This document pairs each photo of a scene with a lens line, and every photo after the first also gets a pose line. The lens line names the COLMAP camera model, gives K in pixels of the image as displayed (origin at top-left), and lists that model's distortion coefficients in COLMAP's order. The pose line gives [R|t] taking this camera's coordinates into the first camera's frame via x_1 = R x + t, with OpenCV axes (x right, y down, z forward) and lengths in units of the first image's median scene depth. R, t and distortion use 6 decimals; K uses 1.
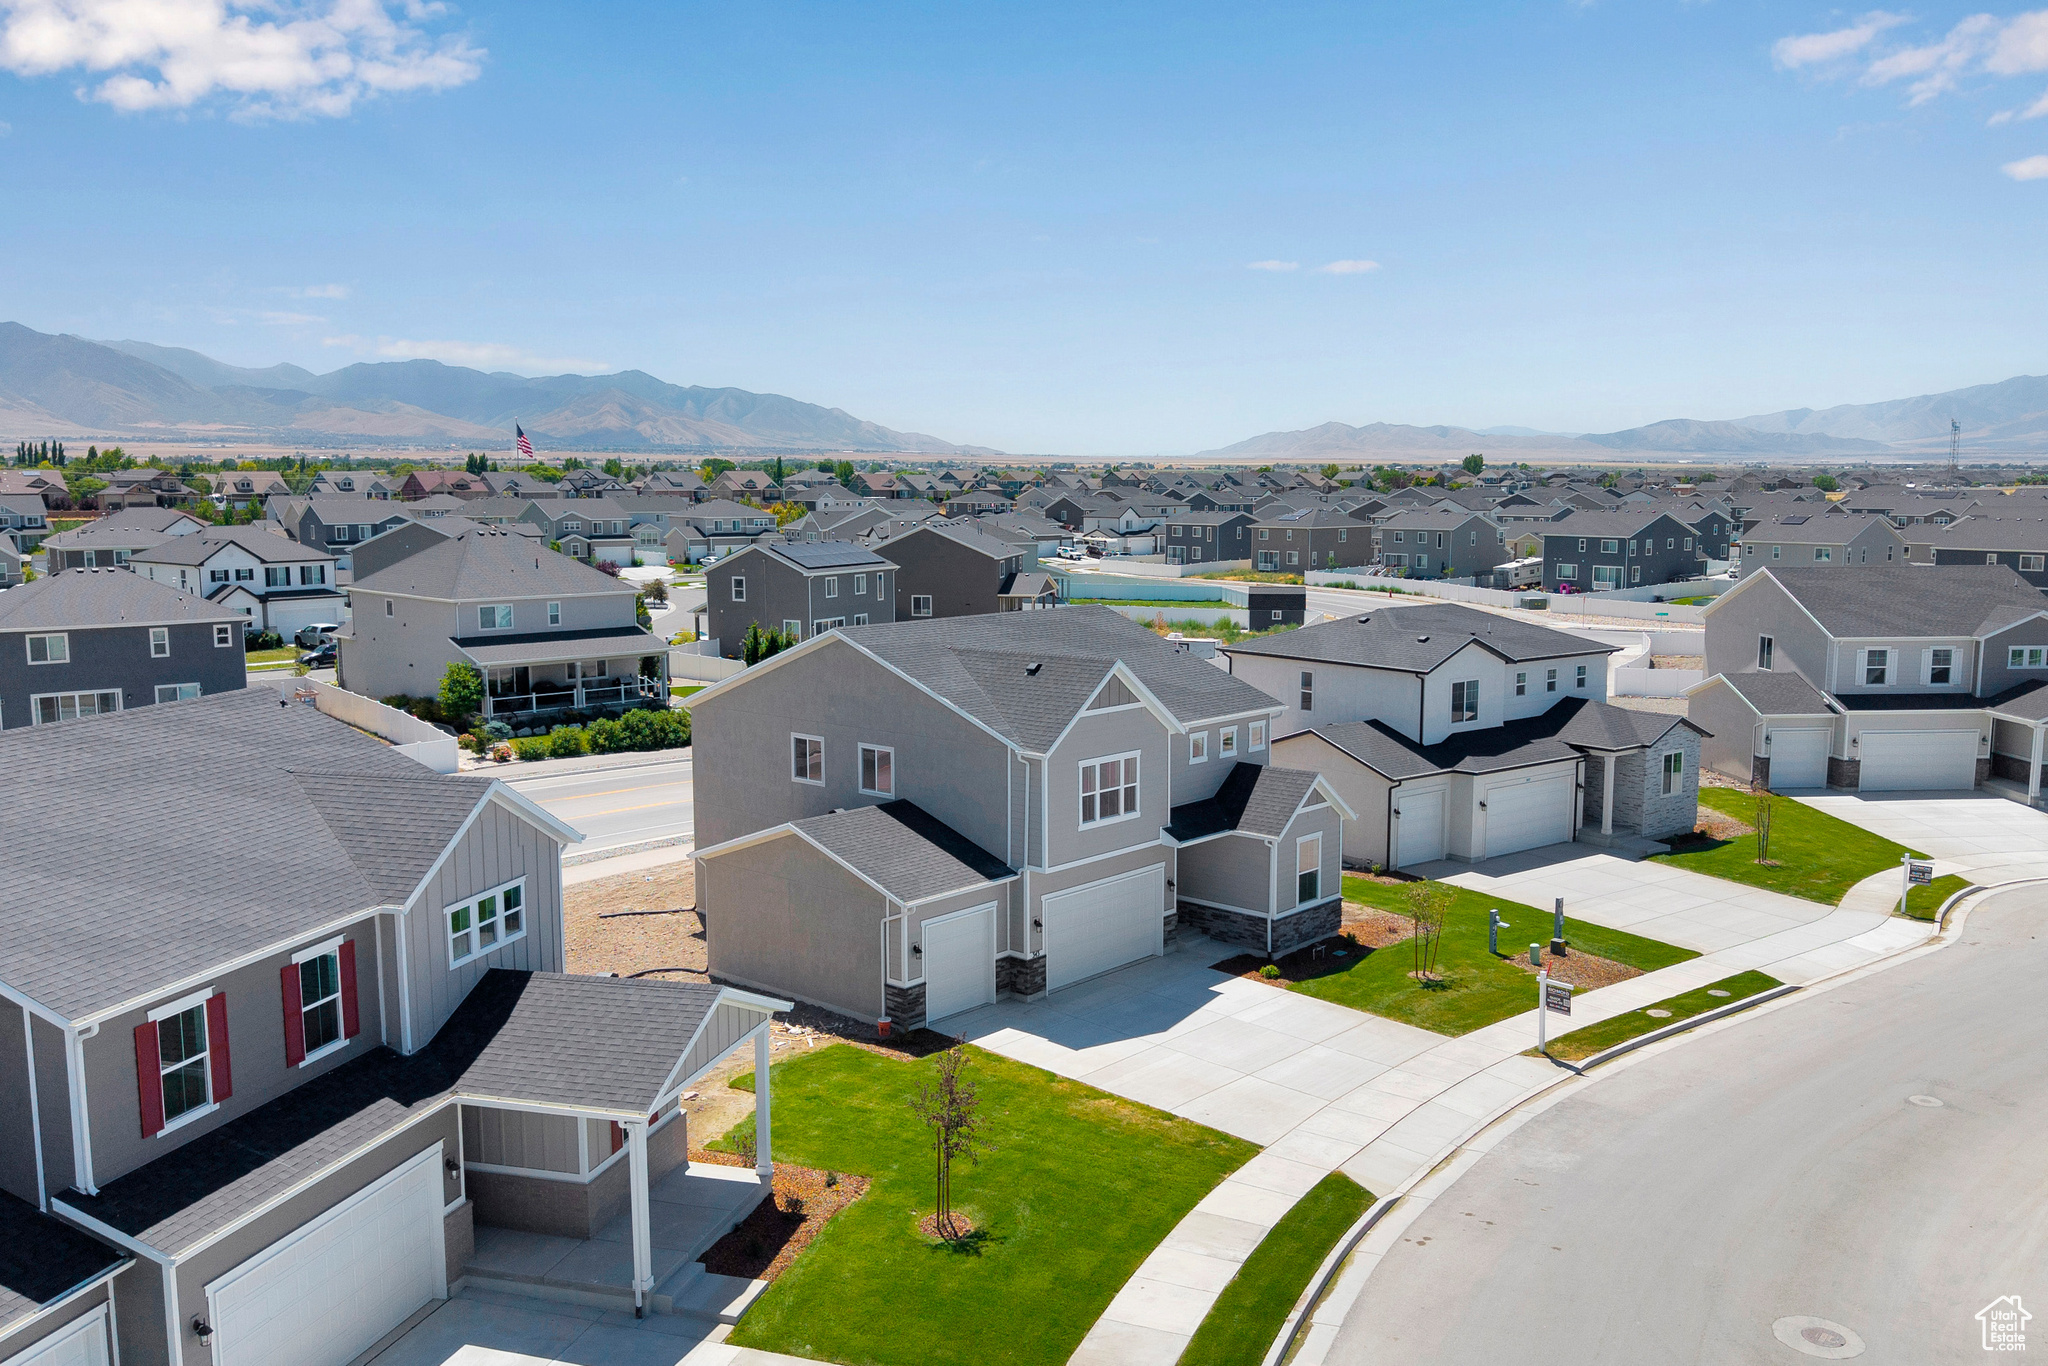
lens RADIAL K [[1700.6, 0, 1067.9], [0, 1700.6, 687.5], [0, 0, 1]] dist [0.025868, 0.000156]
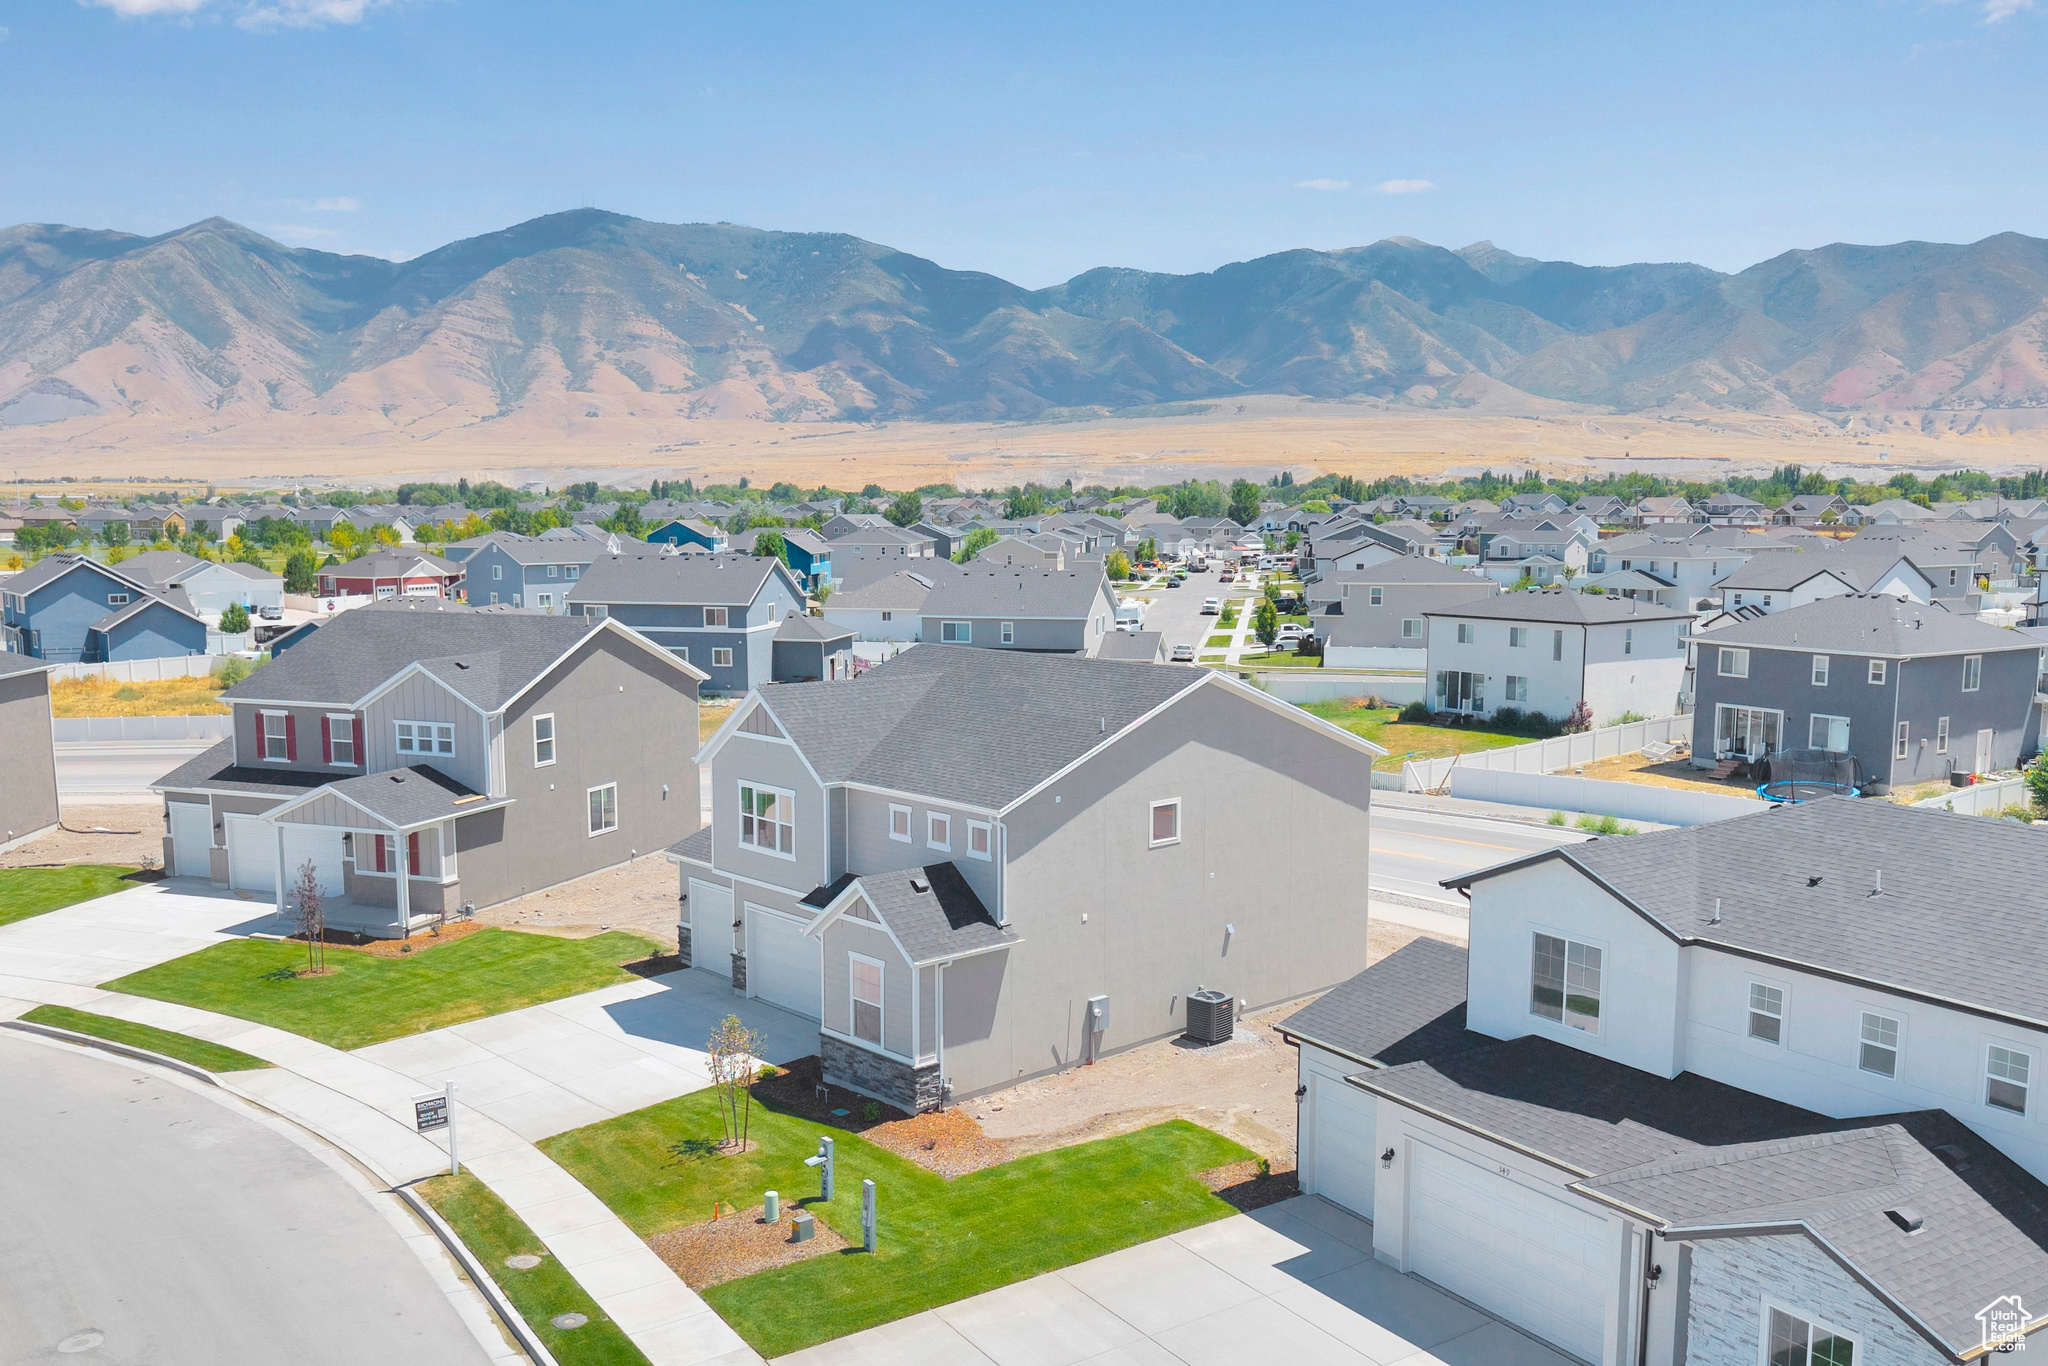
lens RADIAL K [[1805.9, 0, 1019.6], [0, 1805.9, 738.1], [0, 0, 1]] dist [0.015216, -0.014365]
pose [[-0.119256, 0.132955, -0.983921, 1.010693], [-0.123920, 0.981251, 0.147614, -0.155904], [0.985100, 0.139532, -0.100545, 1.221056]]
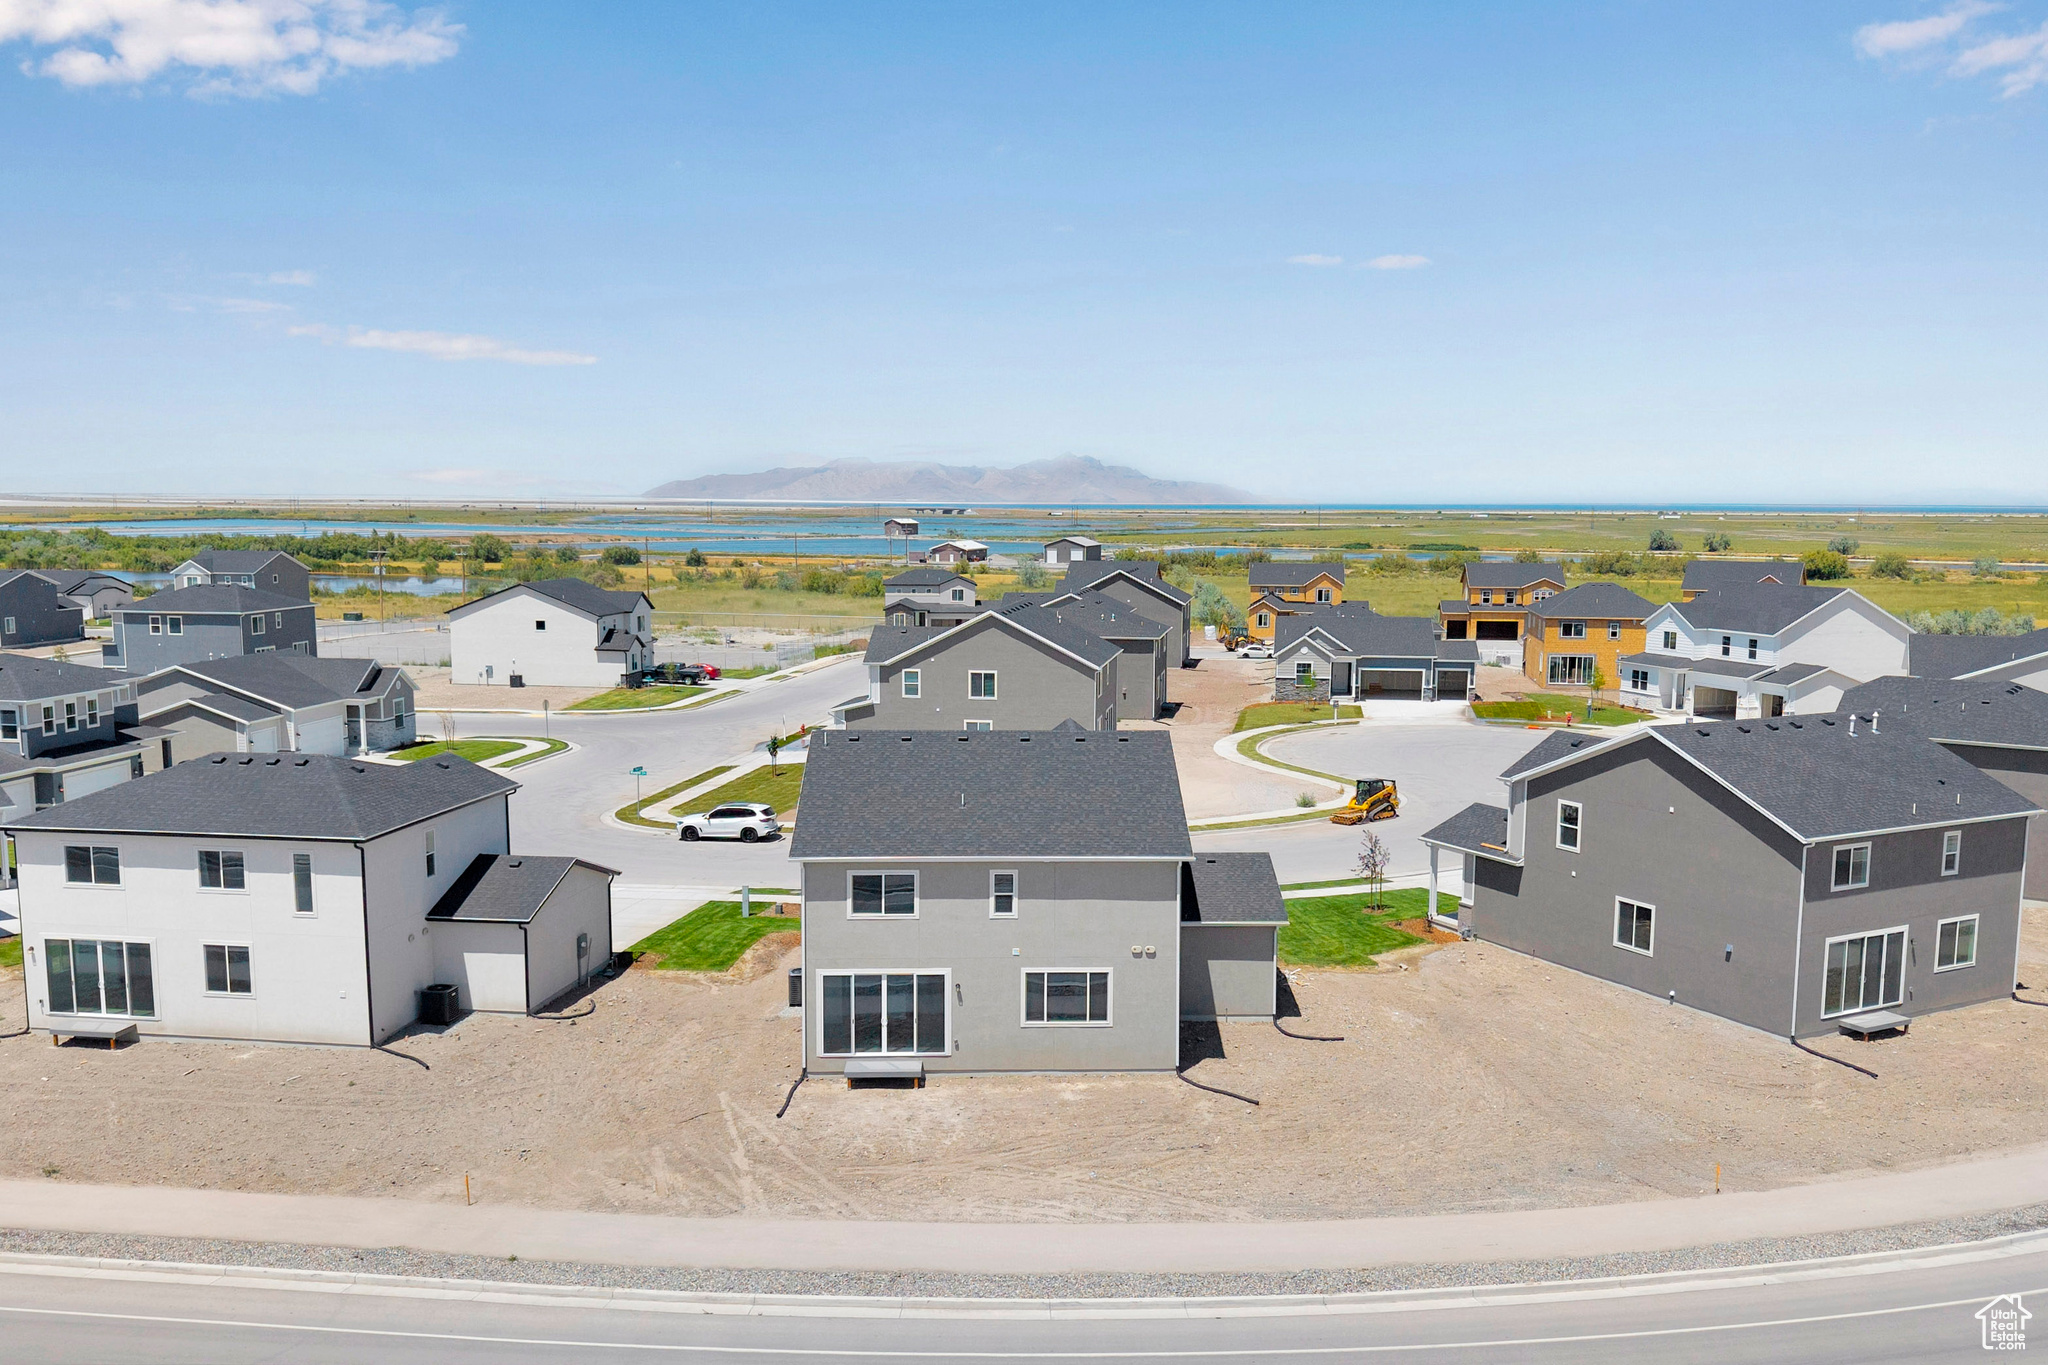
lens RADIAL K [[1805.9, 0, 1019.6], [0, 1805.9, 737.6], [0, 0, 1]] dist [0.015216, -0.014365]
pose [[-0.664201, -0.101035, 0.740694, -1.026770], [0.090676, 0.972620, 0.213983, -0.316645], [-0.742034, 0.209291, -0.636854, 1.930936]]
